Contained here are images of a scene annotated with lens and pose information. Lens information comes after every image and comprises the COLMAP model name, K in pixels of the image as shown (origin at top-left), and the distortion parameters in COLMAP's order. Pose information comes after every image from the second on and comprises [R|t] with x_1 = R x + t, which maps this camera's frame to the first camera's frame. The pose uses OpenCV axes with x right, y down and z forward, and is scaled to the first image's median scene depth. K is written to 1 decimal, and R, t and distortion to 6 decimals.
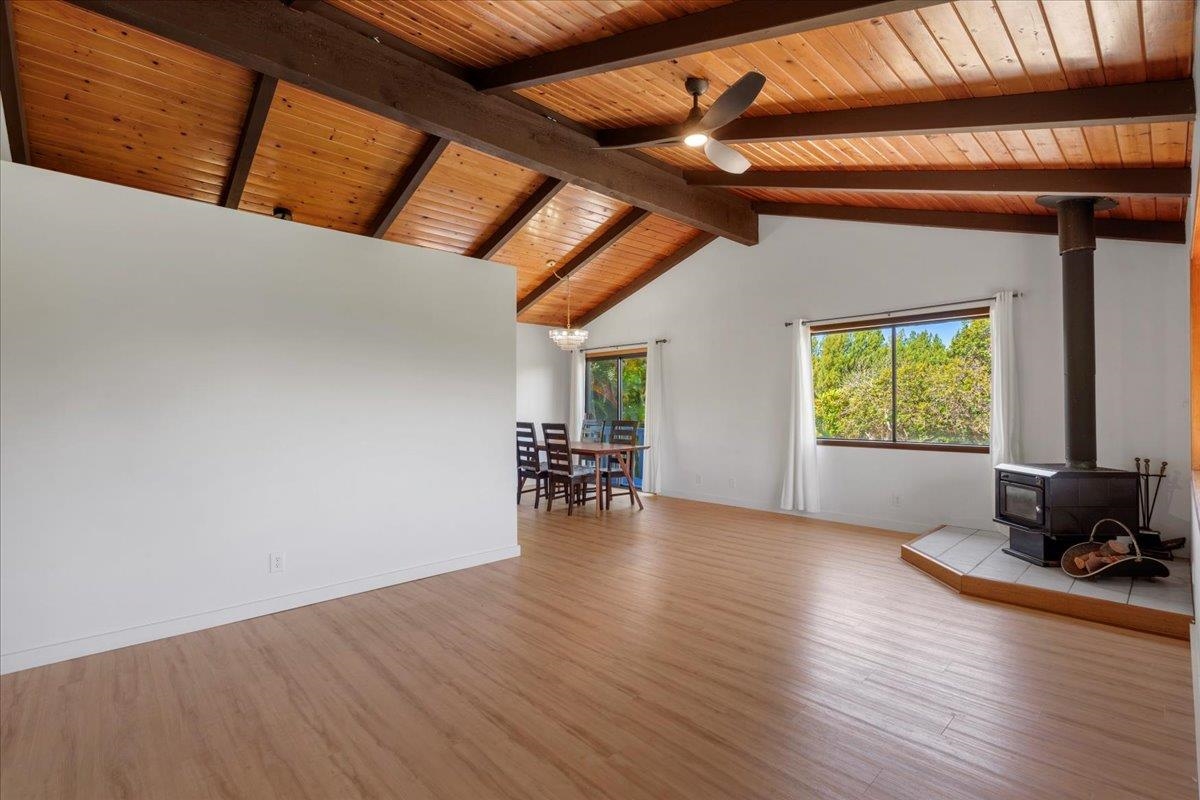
lens RADIAL K [[543.7, 0, 599.4], [0, 543.7, 397.1], [0, 0, 1]] dist [-0.002084, -0.000004]
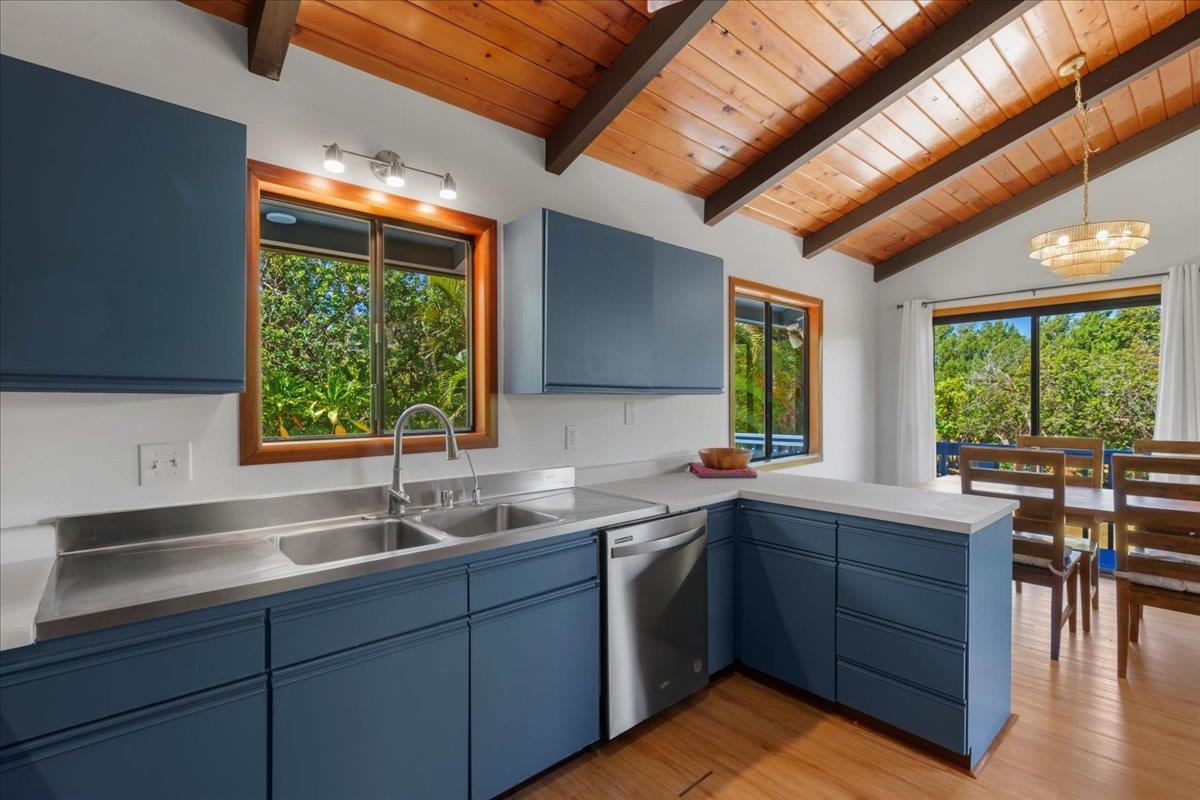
lens RADIAL K [[543.7, 0, 607.7], [0, 543.7, 406.7], [0, 0, 1]] dist [-0.002084, -0.000004]
pose [[0.999943, -0.002173, -0.010498, -0.470688], [0.002421, 0.999717, 0.023676, 0.003618], [0.010444, -0.023700, 0.999665, 0.617960]]
